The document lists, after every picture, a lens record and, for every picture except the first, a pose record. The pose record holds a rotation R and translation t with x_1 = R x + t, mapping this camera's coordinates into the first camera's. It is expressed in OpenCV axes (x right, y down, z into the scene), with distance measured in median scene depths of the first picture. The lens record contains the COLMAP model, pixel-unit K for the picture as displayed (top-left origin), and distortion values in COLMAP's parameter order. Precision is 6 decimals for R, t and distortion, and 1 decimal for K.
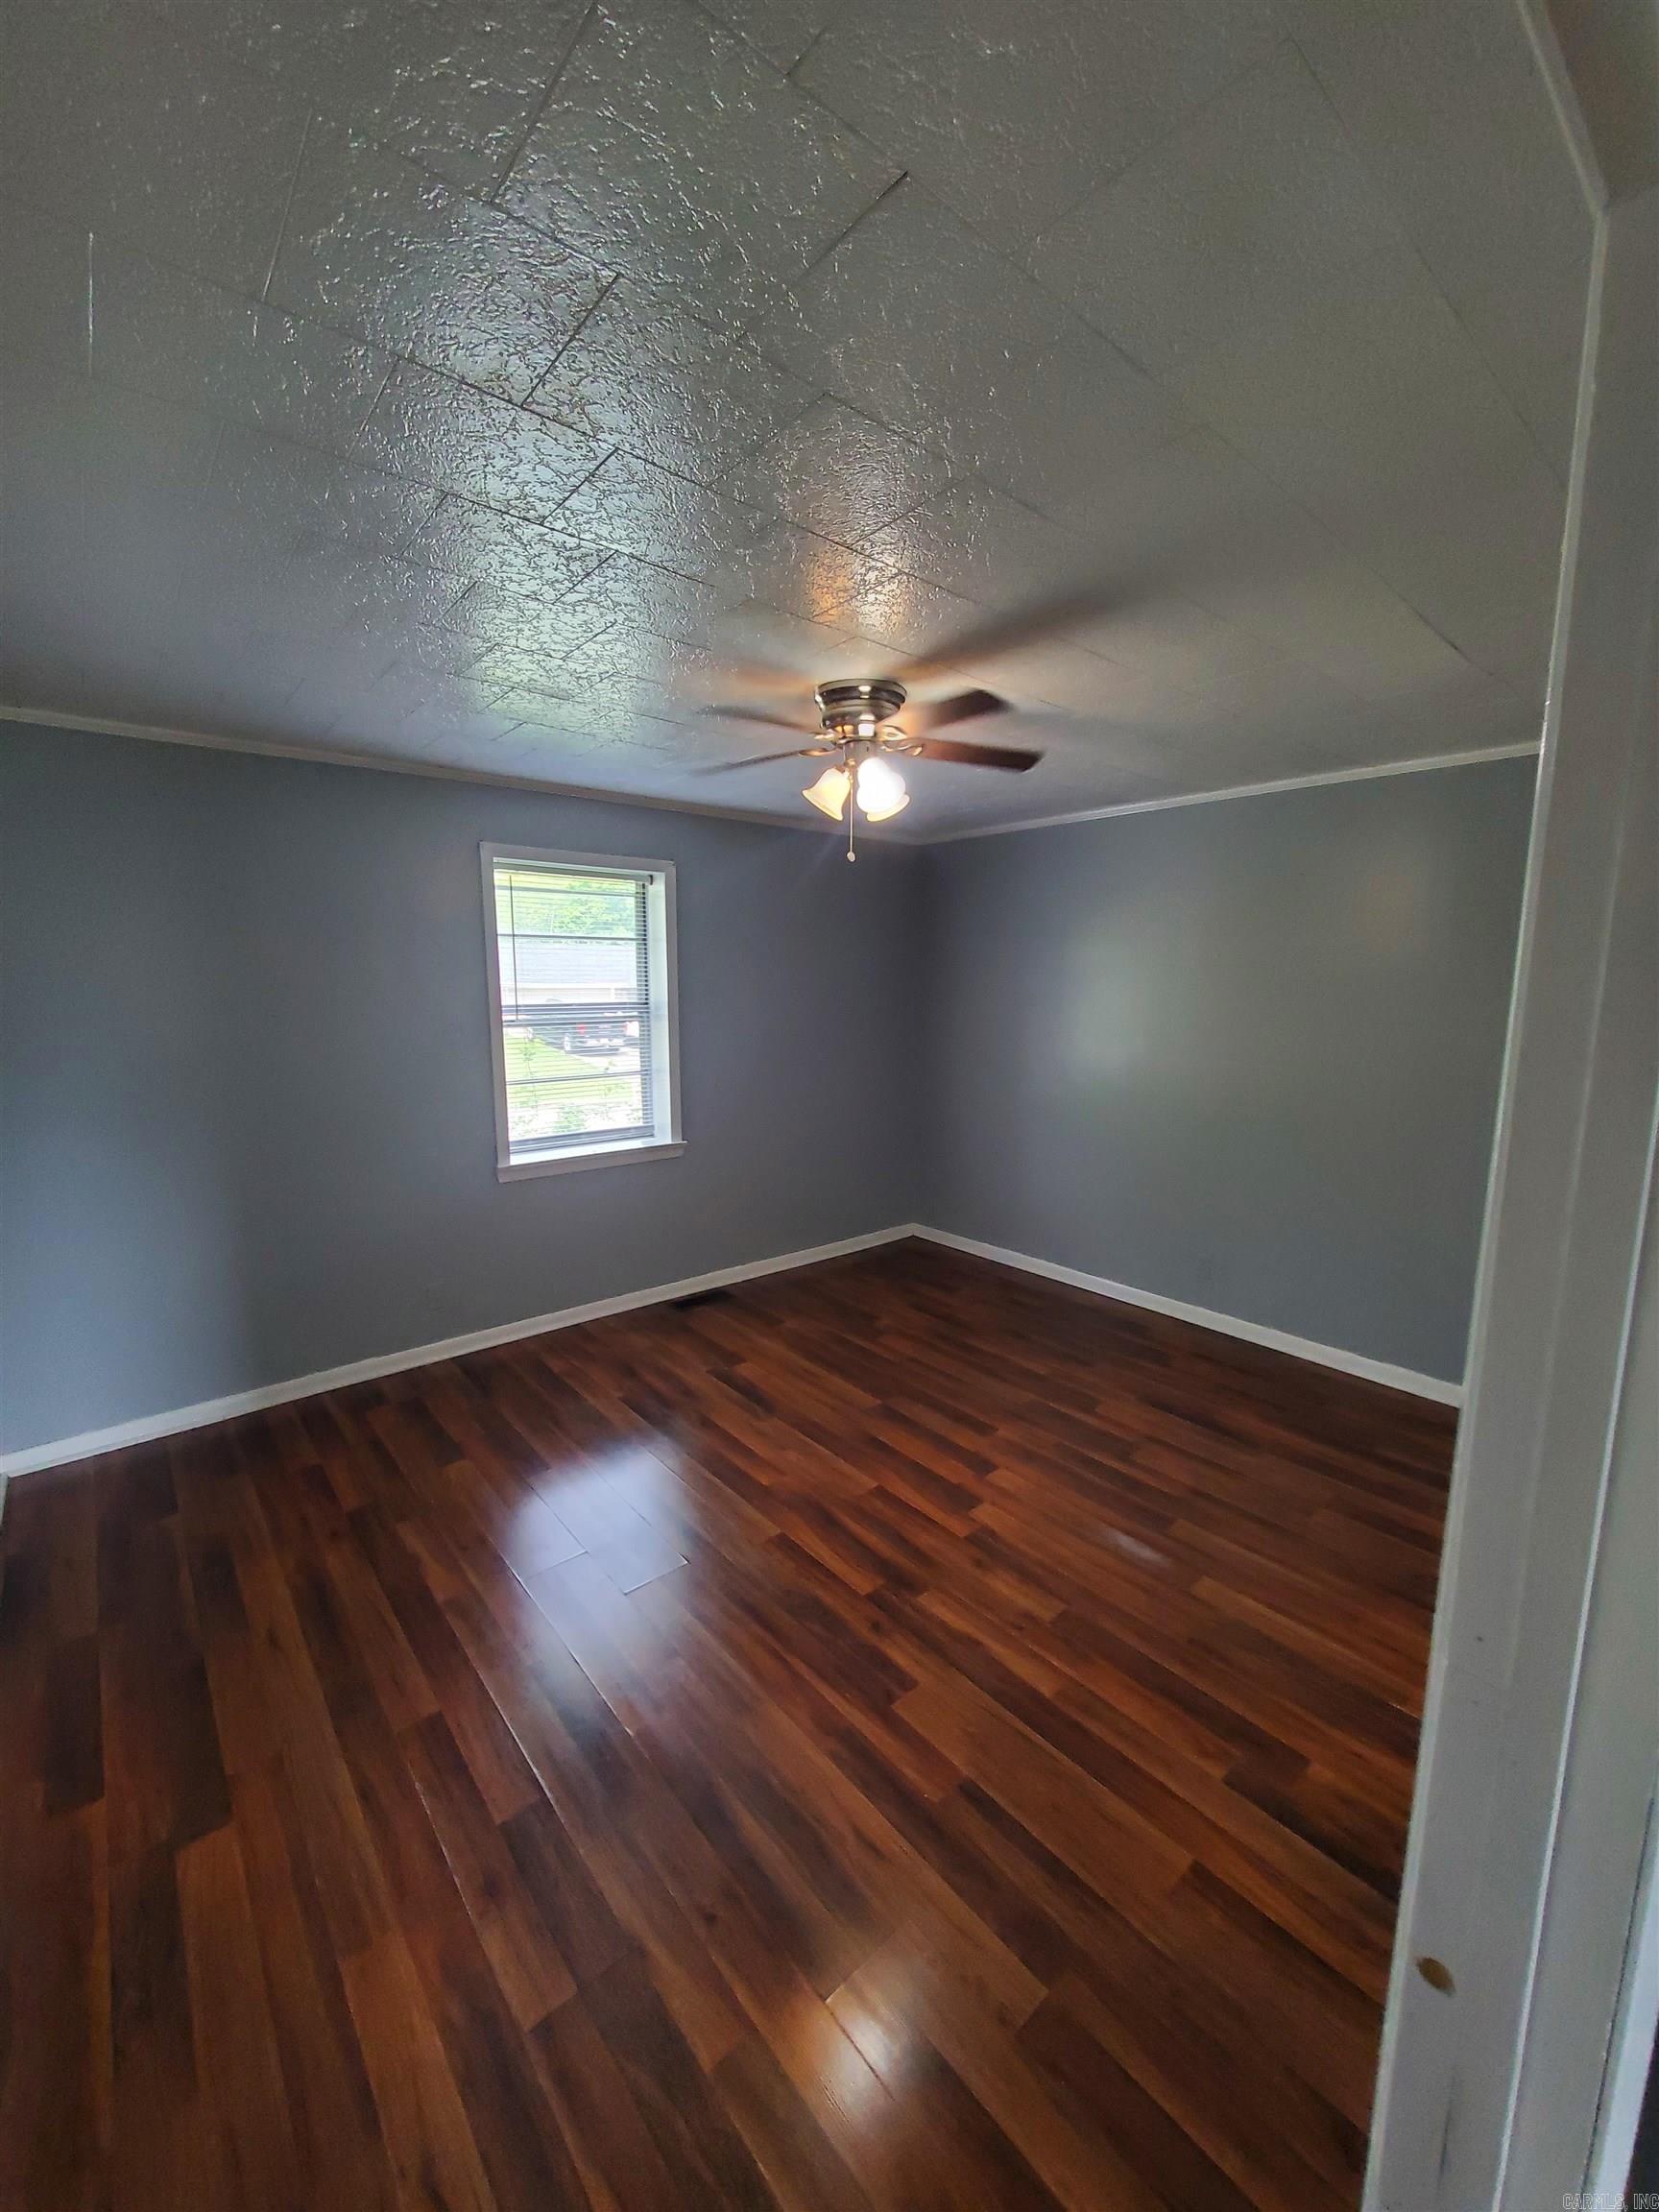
lens RADIAL K [[872.7, 0, 848.5], [0, 872.7, 1101.7], [0, 0, 1]] dist [-0.001503, -0.000956]
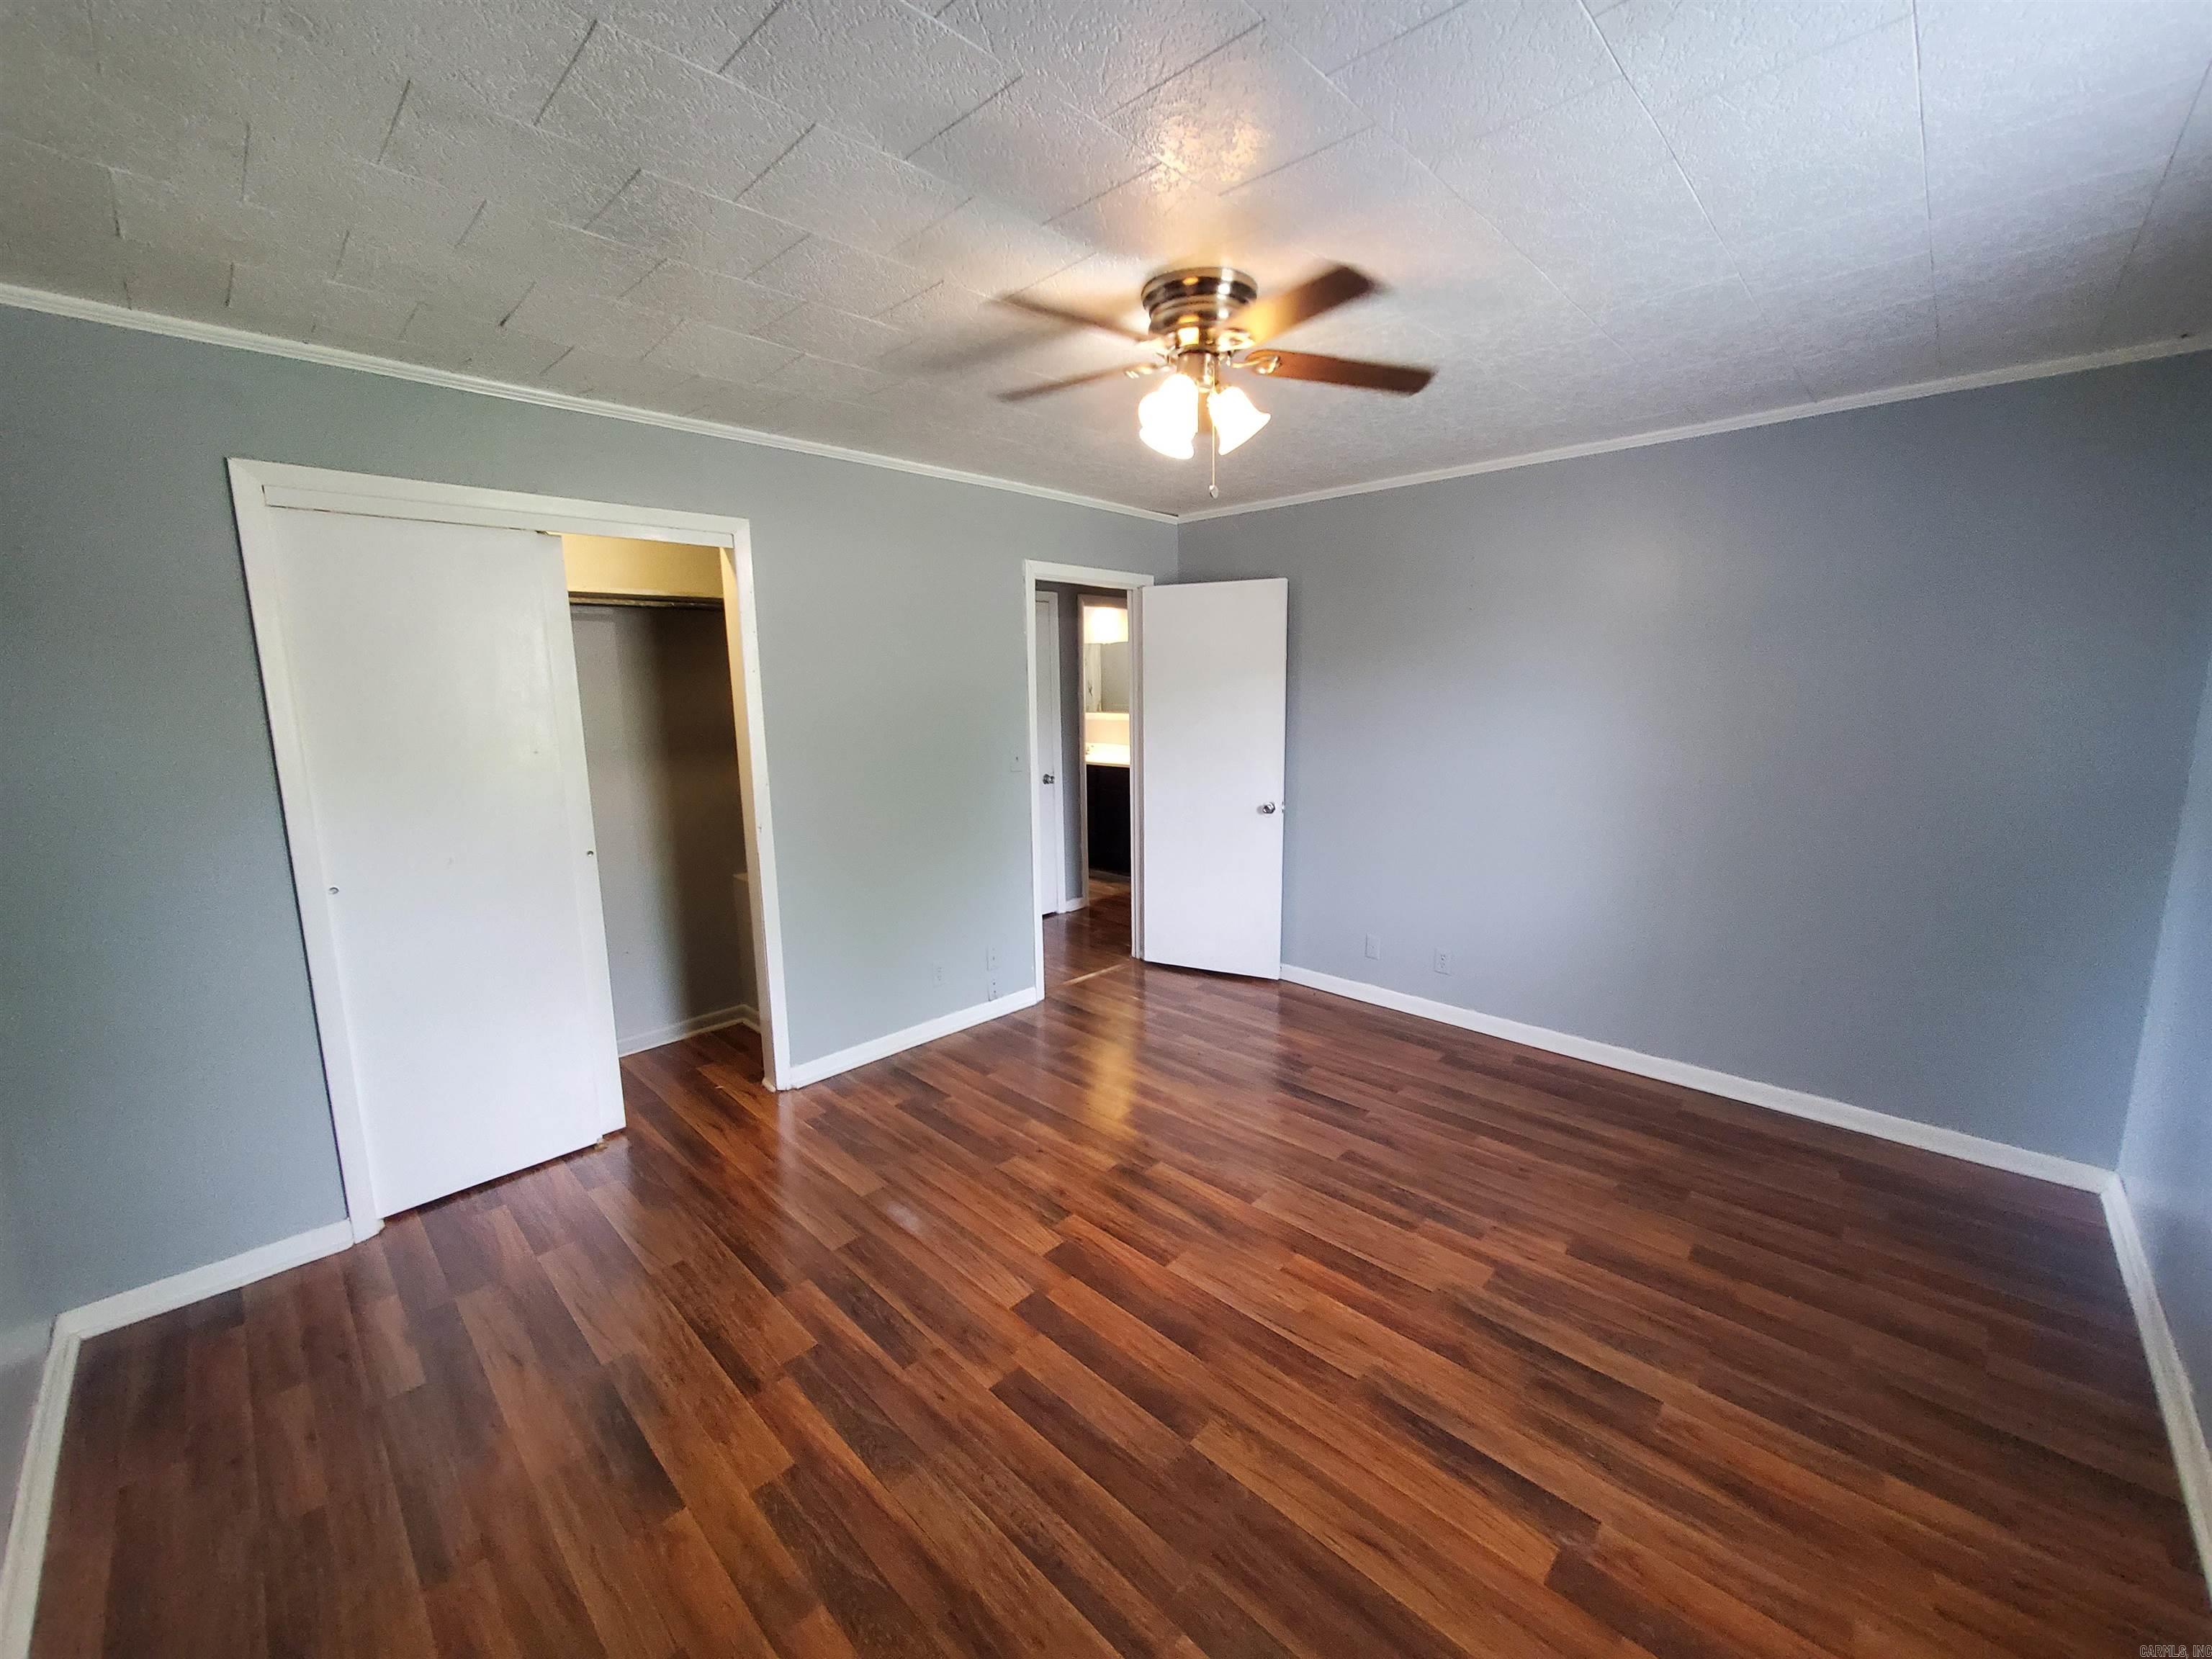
lens RADIAL K [[872.7, 0, 1108.8], [0, 872.7, 830.0], [0, 0, 1]] dist [-0.001503, -0.000956]
pose [[-0.996416, 0.021040, -0.081929, 0.130897], [-0.004812, 0.952903, 0.303237, -0.183387], [0.084451, 0.302544, -0.949387, 1.463769]]
